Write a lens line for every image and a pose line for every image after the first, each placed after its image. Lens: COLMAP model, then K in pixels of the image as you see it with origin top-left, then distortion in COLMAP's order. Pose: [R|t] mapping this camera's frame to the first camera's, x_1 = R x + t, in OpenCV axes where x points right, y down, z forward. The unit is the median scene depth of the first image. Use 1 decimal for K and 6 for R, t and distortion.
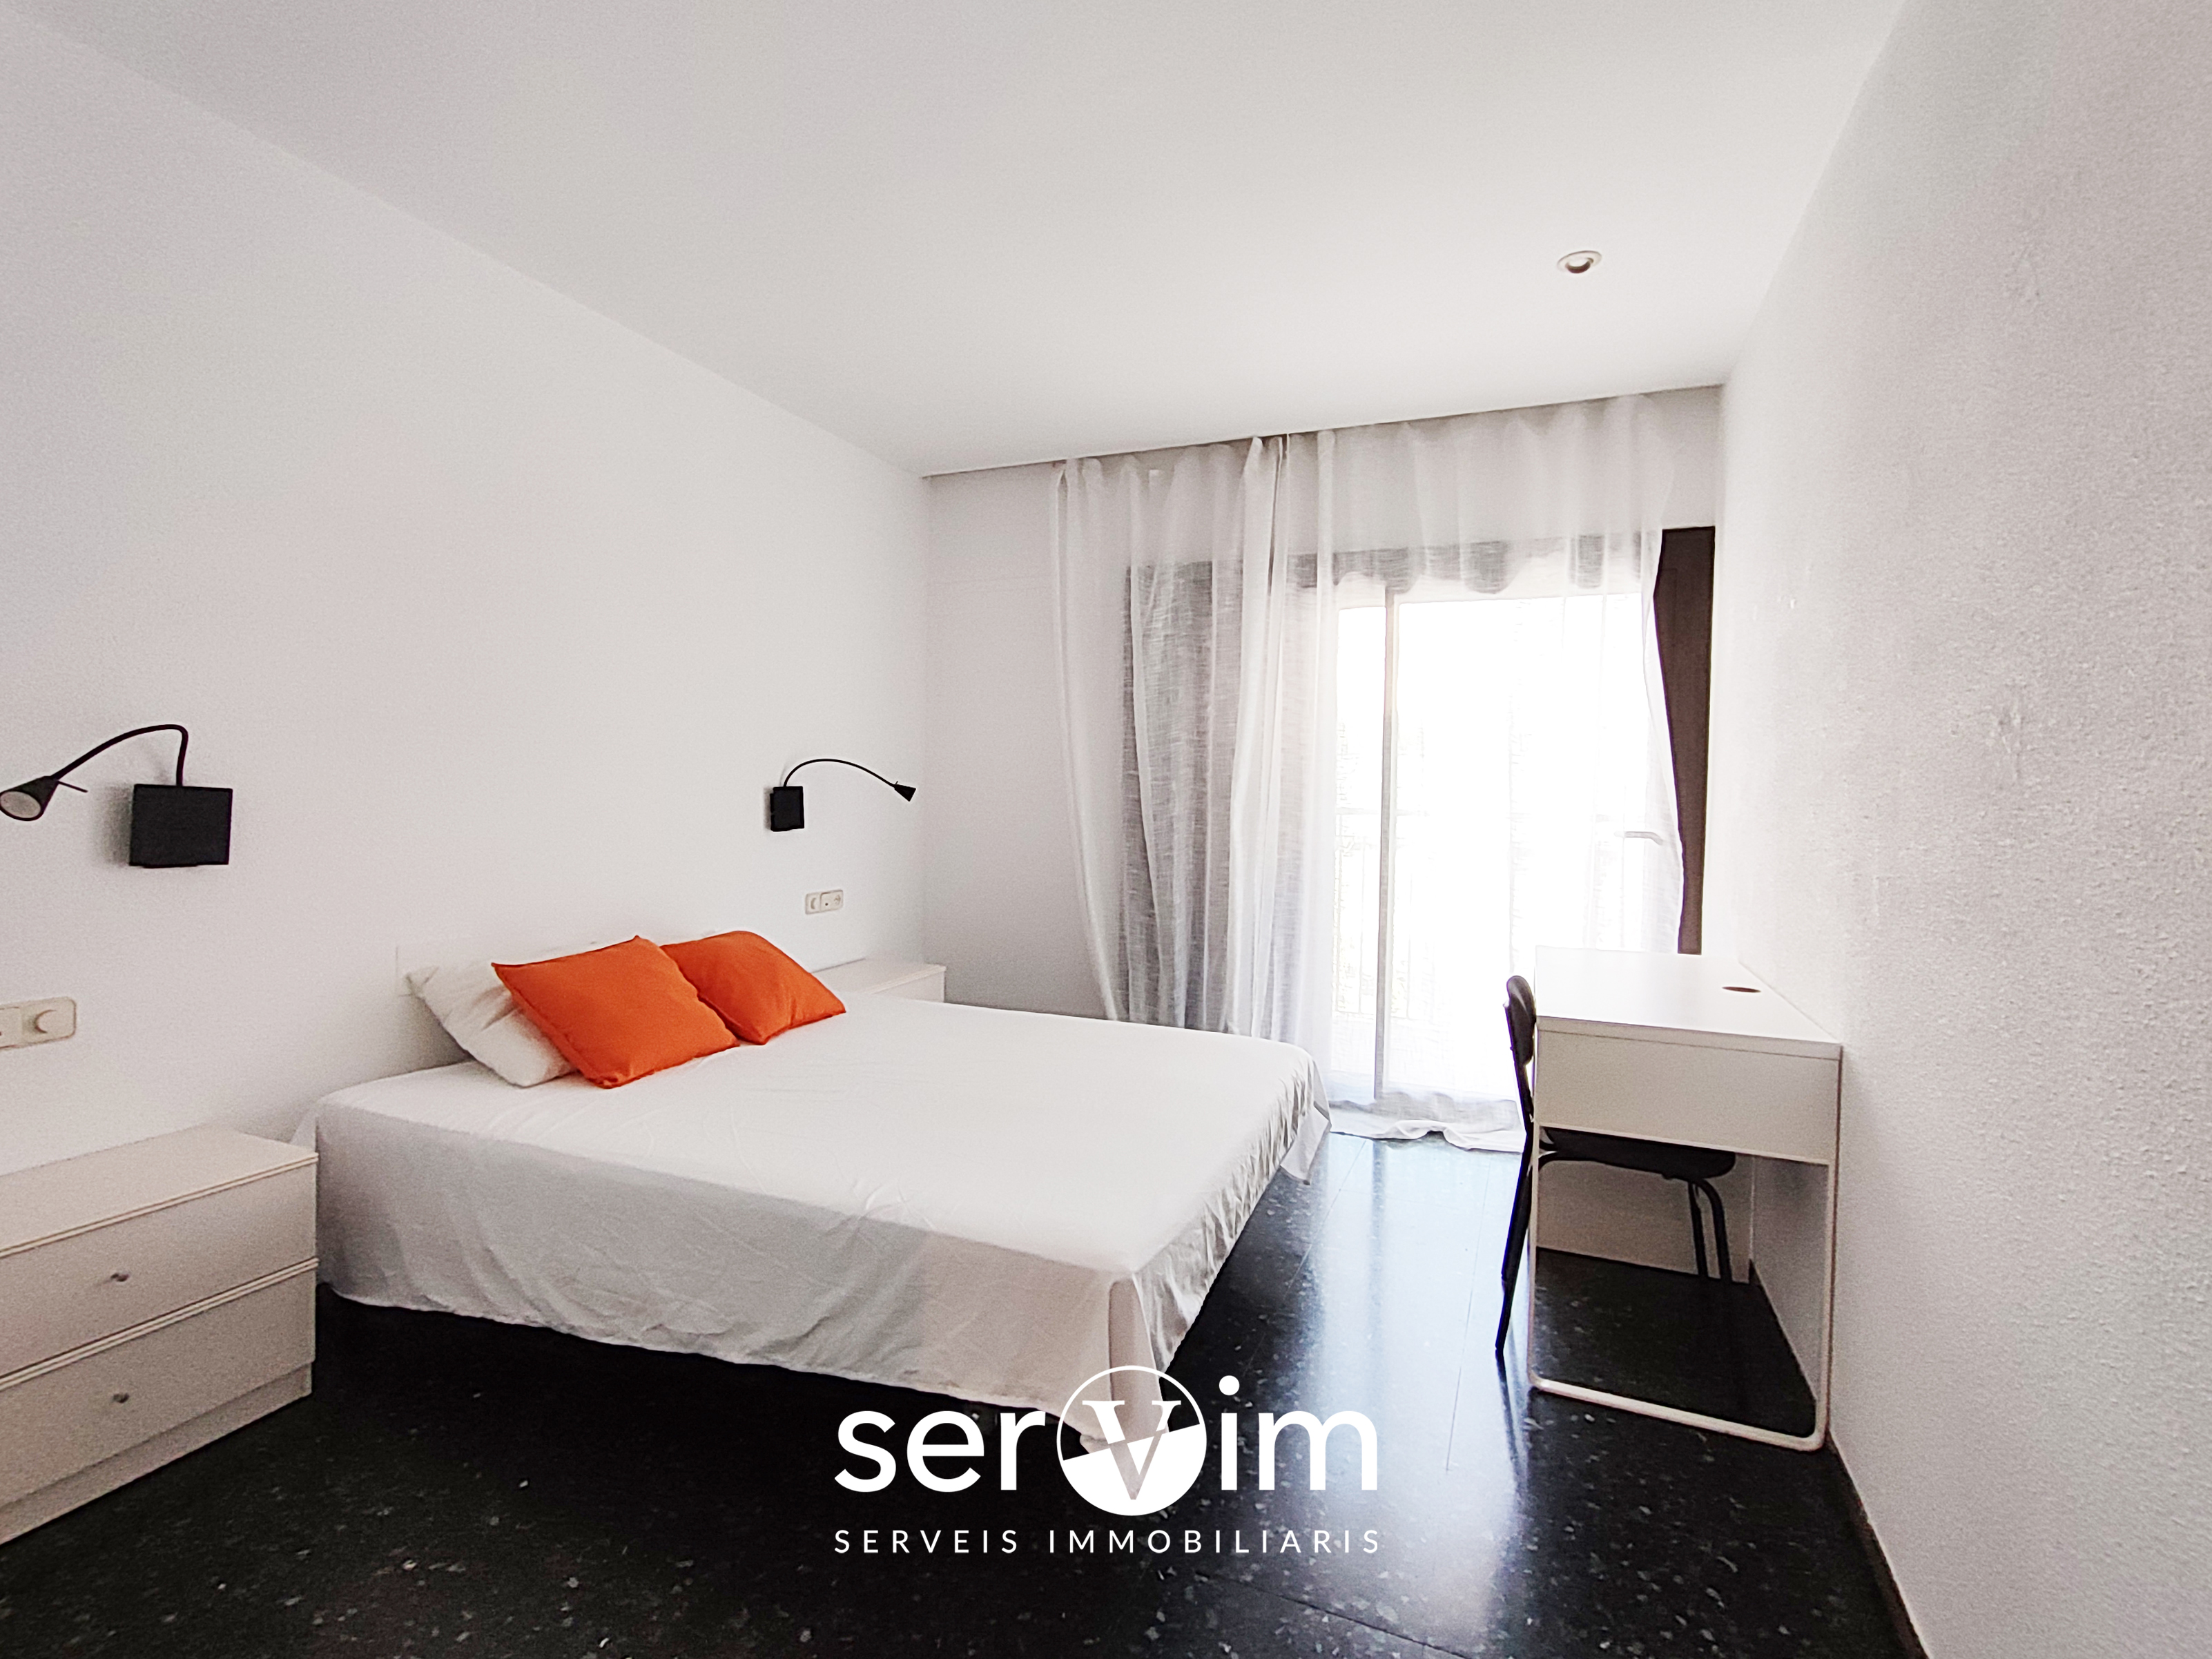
lens RADIAL K [[1046.5, 0, 1096.7], [0, 1046.5, 803.6], [0, 0, 1]] dist [-0.002448, -0.000406]
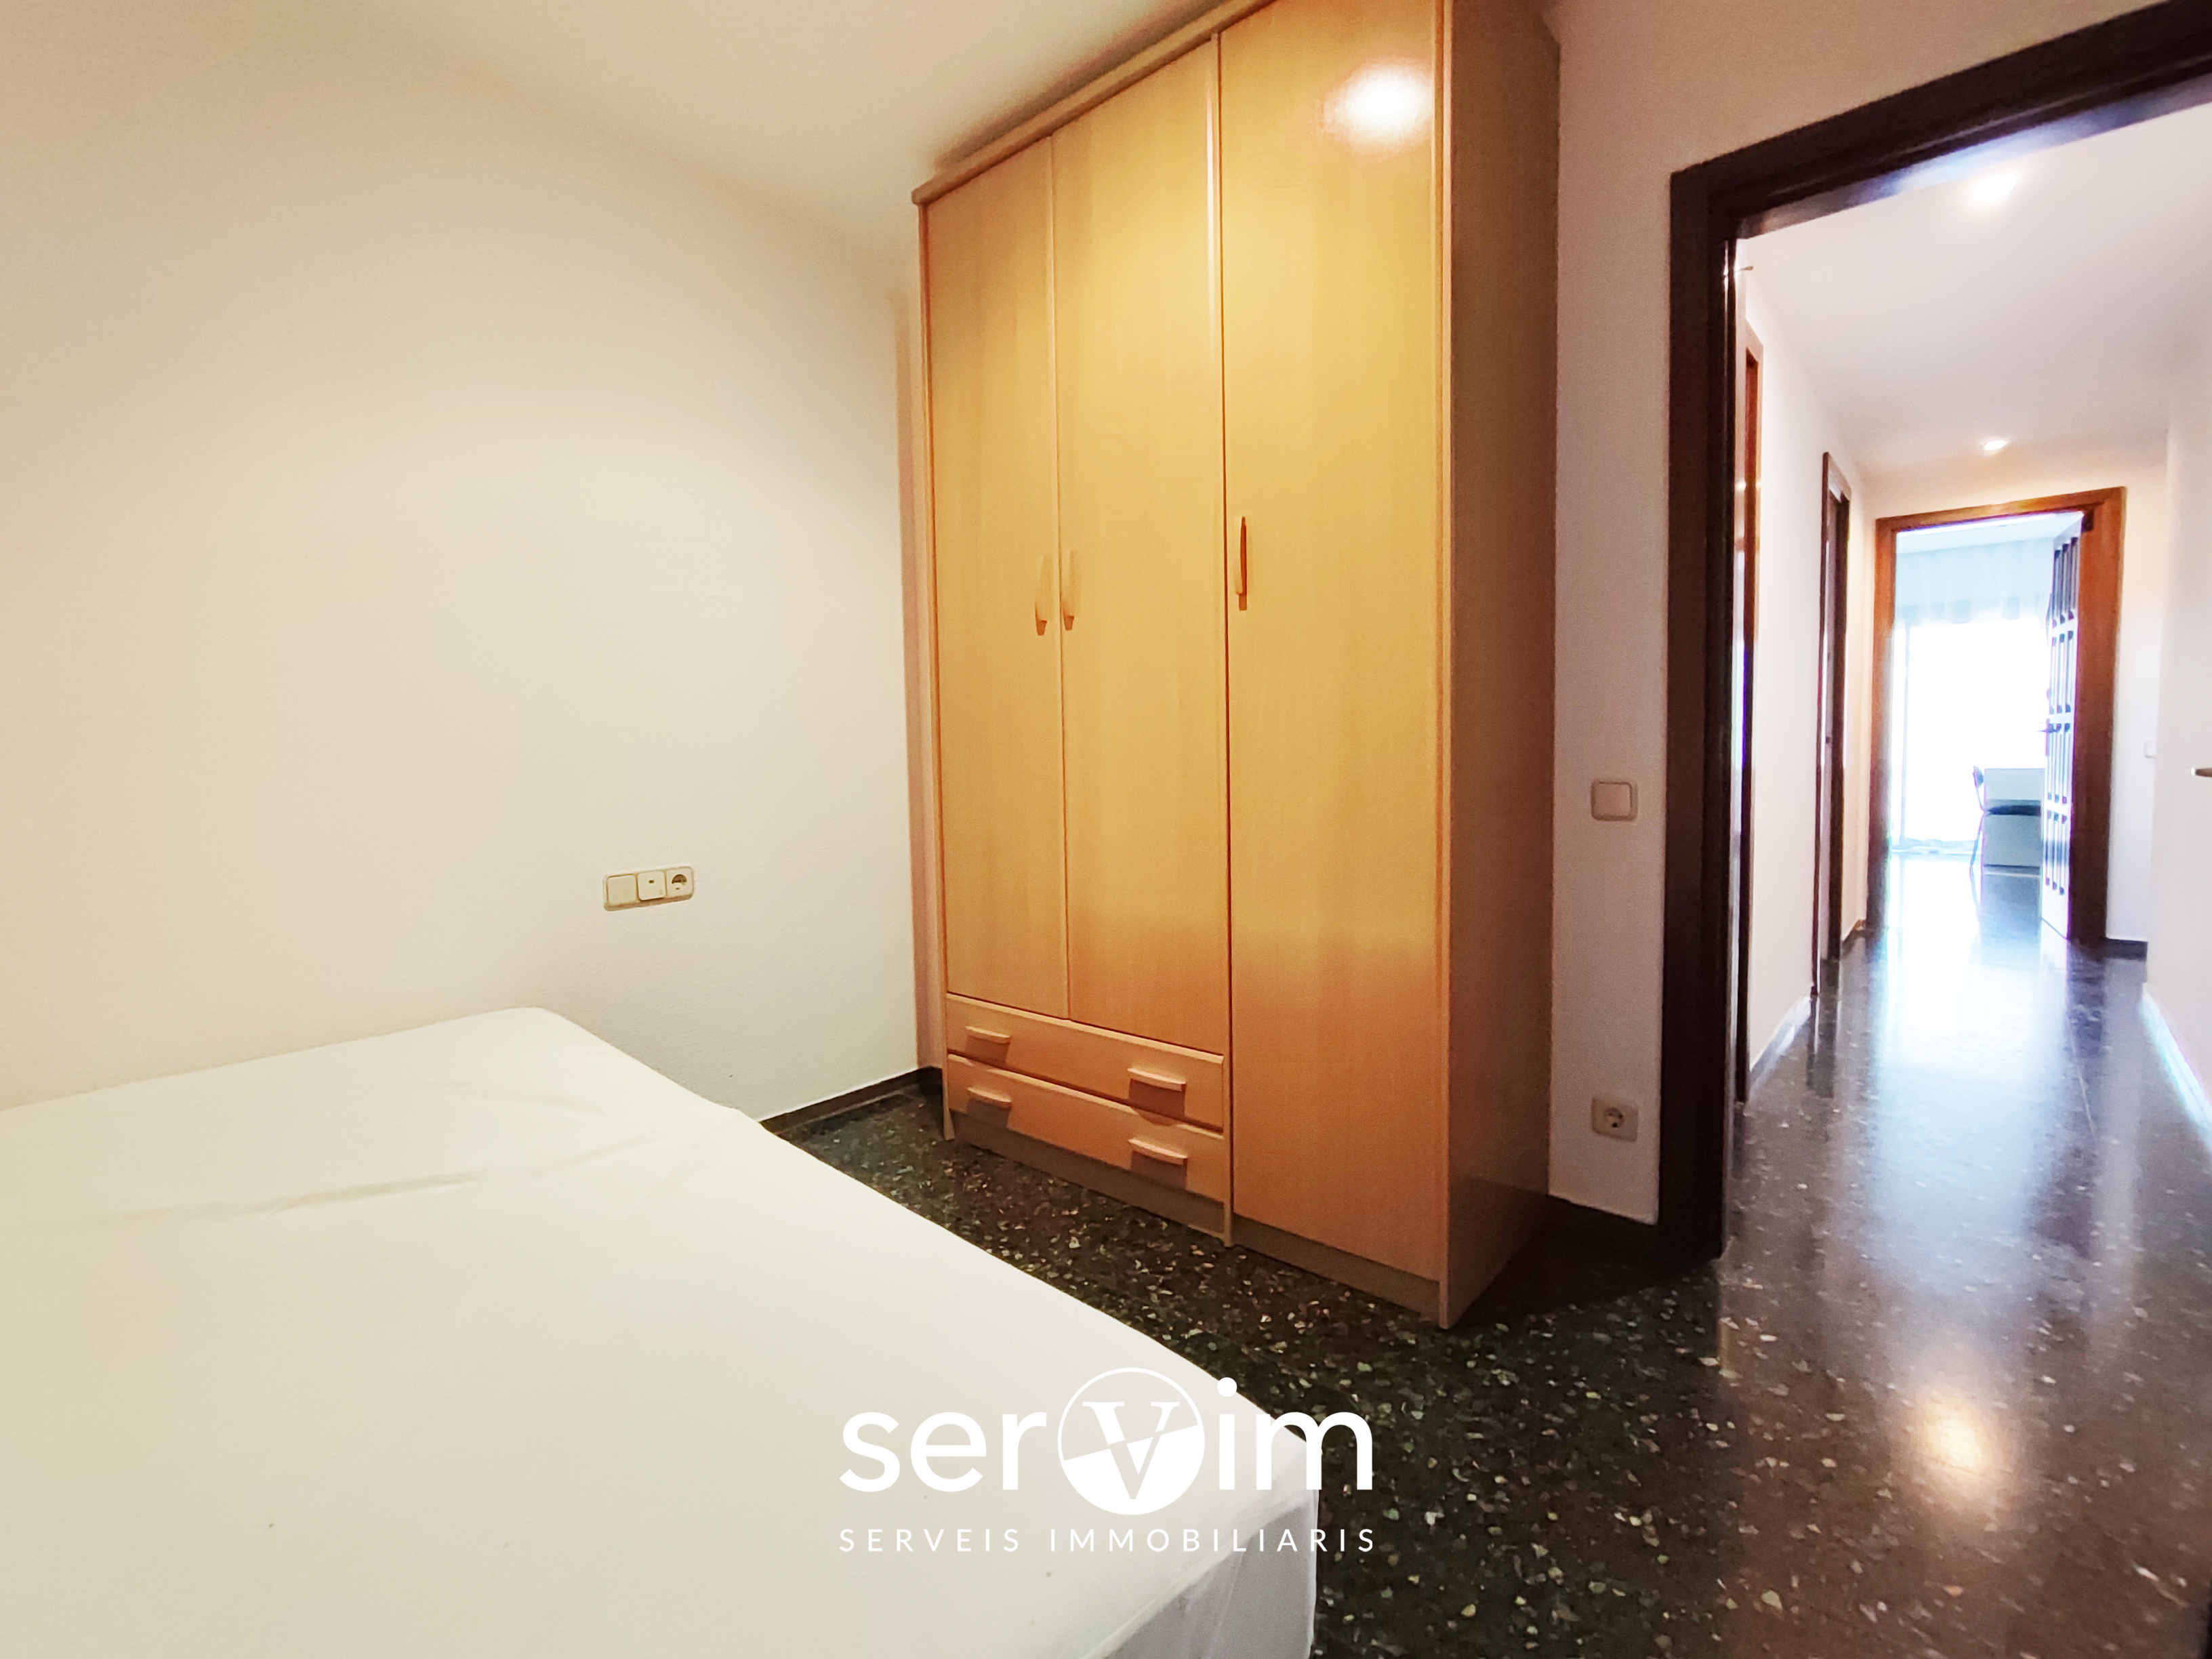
lens RADIAL K [[986.5, 0, 1097.3], [0, 986.5, 800.6], [0, 0, 1]] dist [-0.012214, 0.001699]
pose [[0.939768, -0.023644, -0.340995, -0.702058], [0.038185, 0.998622, 0.035994, 0.042869], [0.339674, -0.046847, 0.939376, -1.728595]]
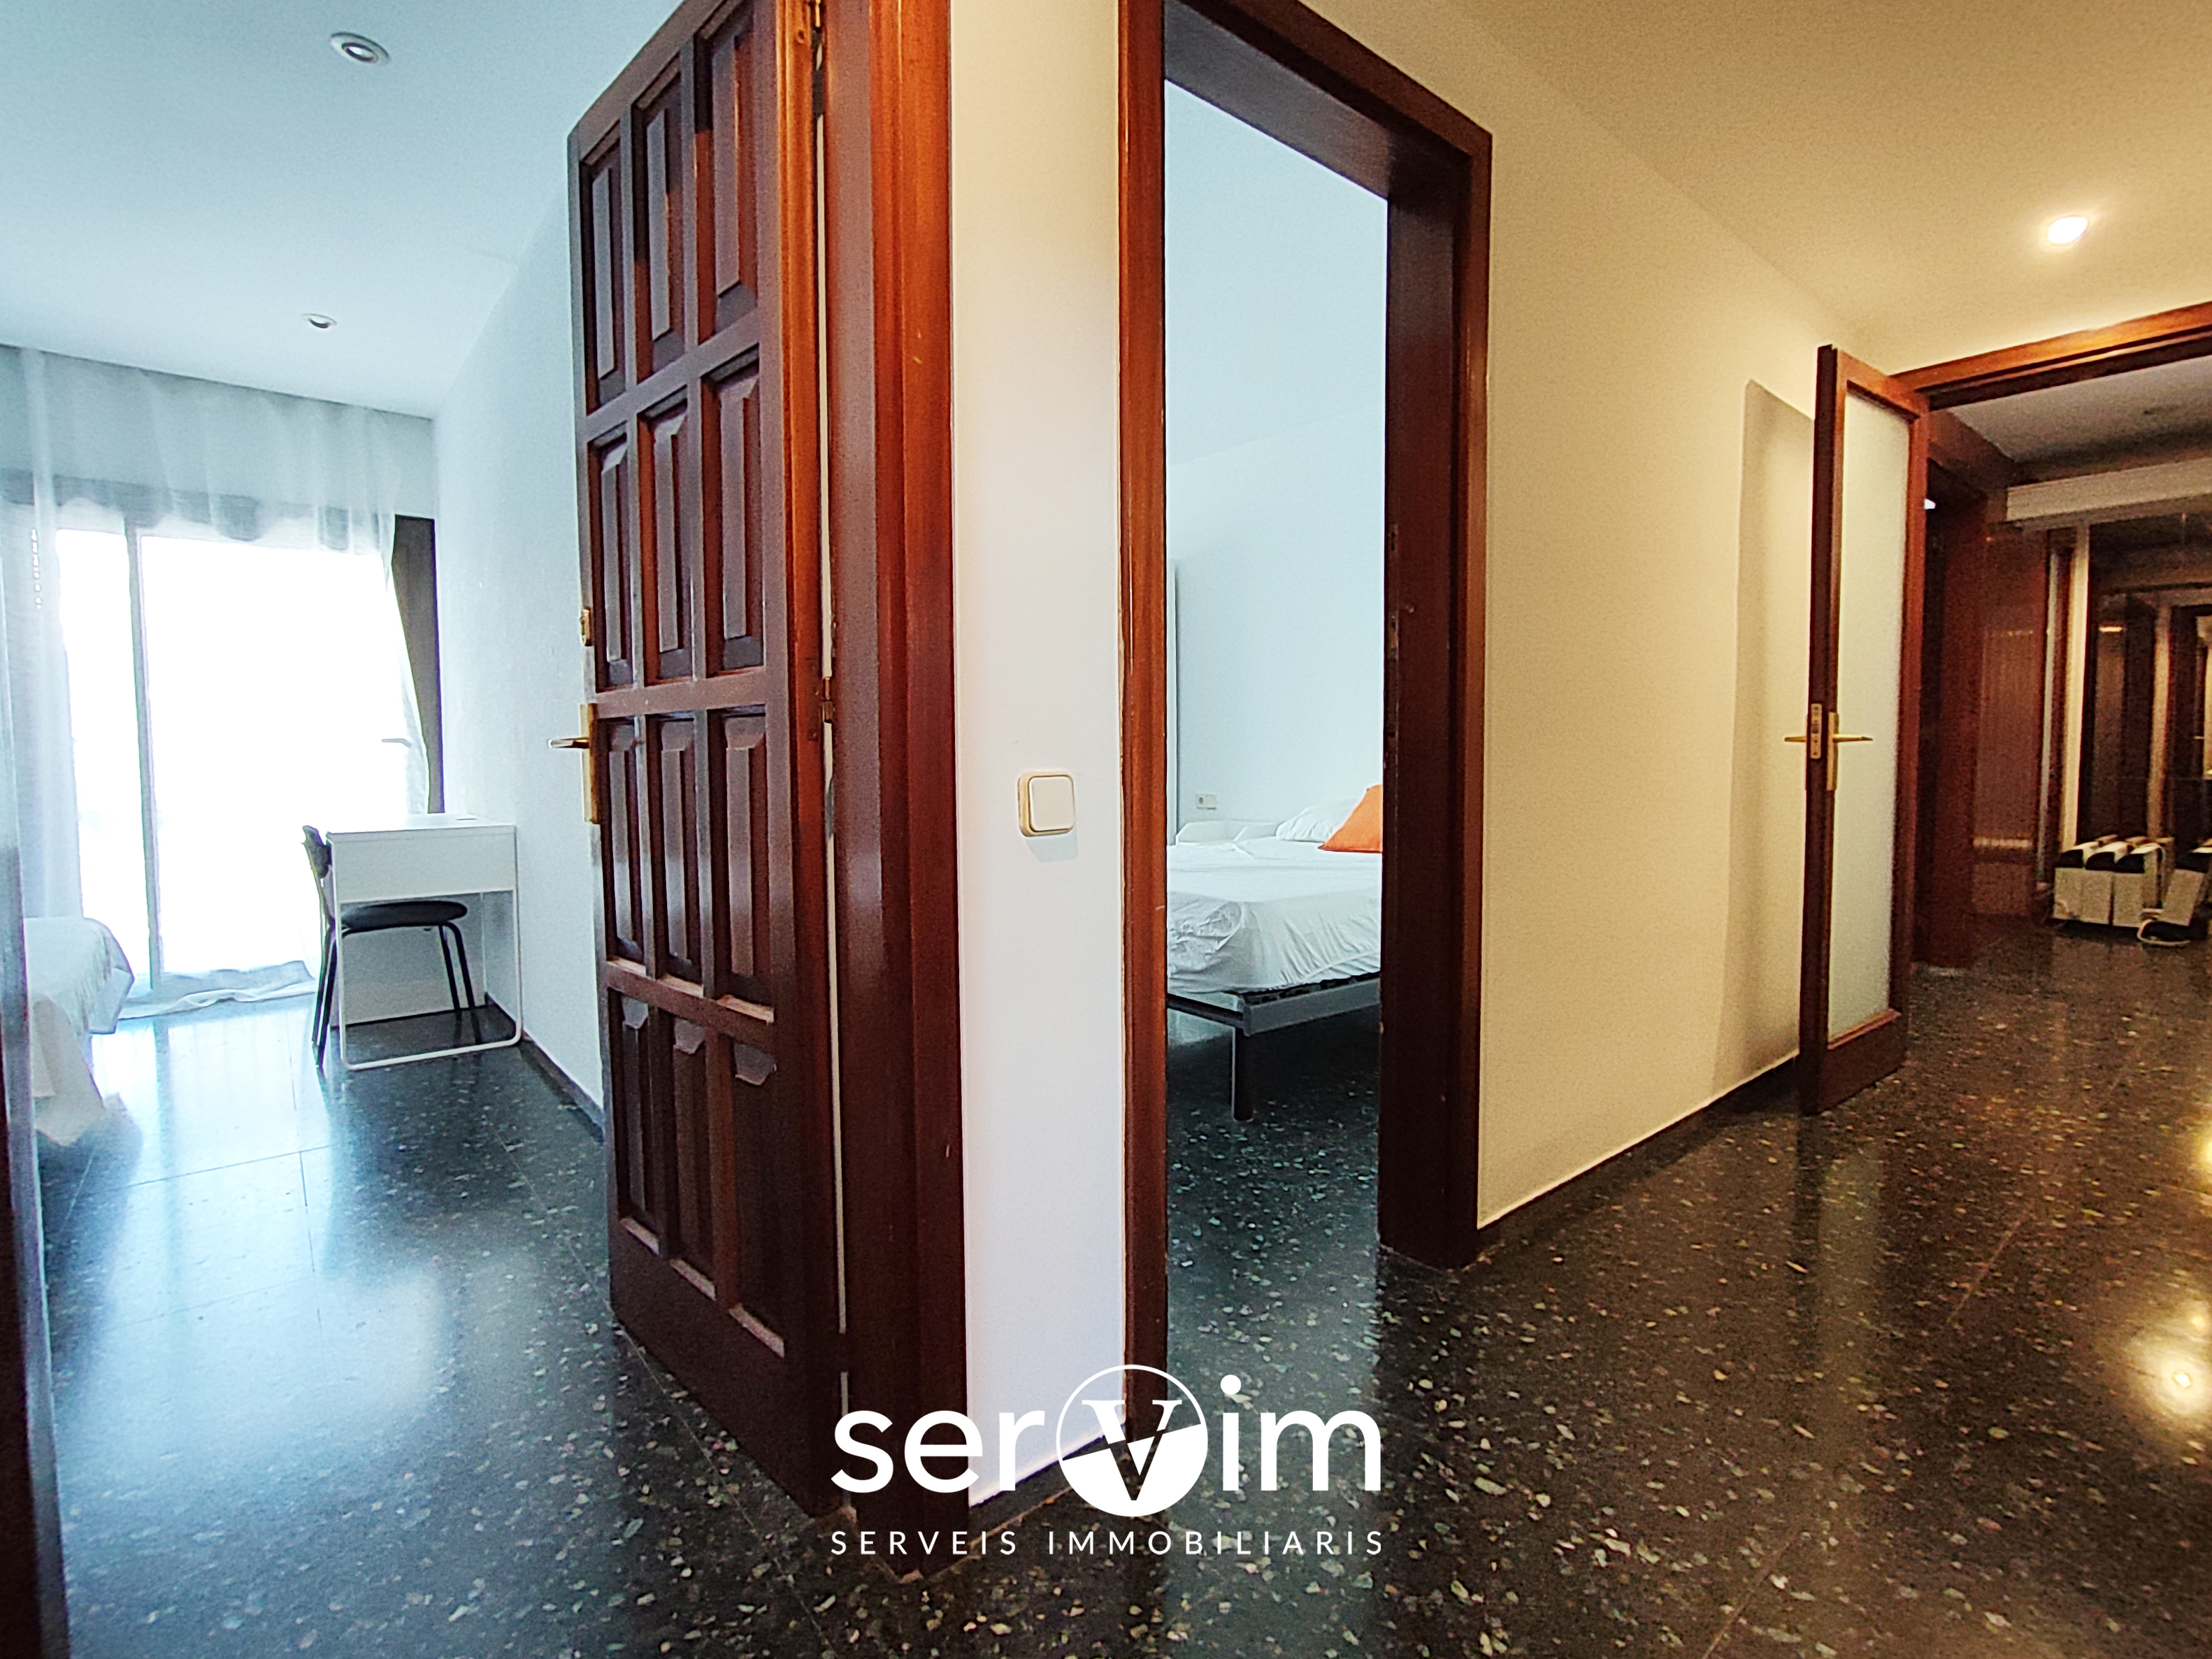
lens RADIAL K [[1046.5, 0, 1096.7], [0, 1046.5, 803.6], [0, 0, 1]] dist [-0.002448, -0.000406]
pose [[0.471608, -0.068870, 0.879115, -0.234083], [0.027046, 0.997606, 0.063644, 0.047948], [-0.881394, -0.006239, 0.472341, -0.421367]]
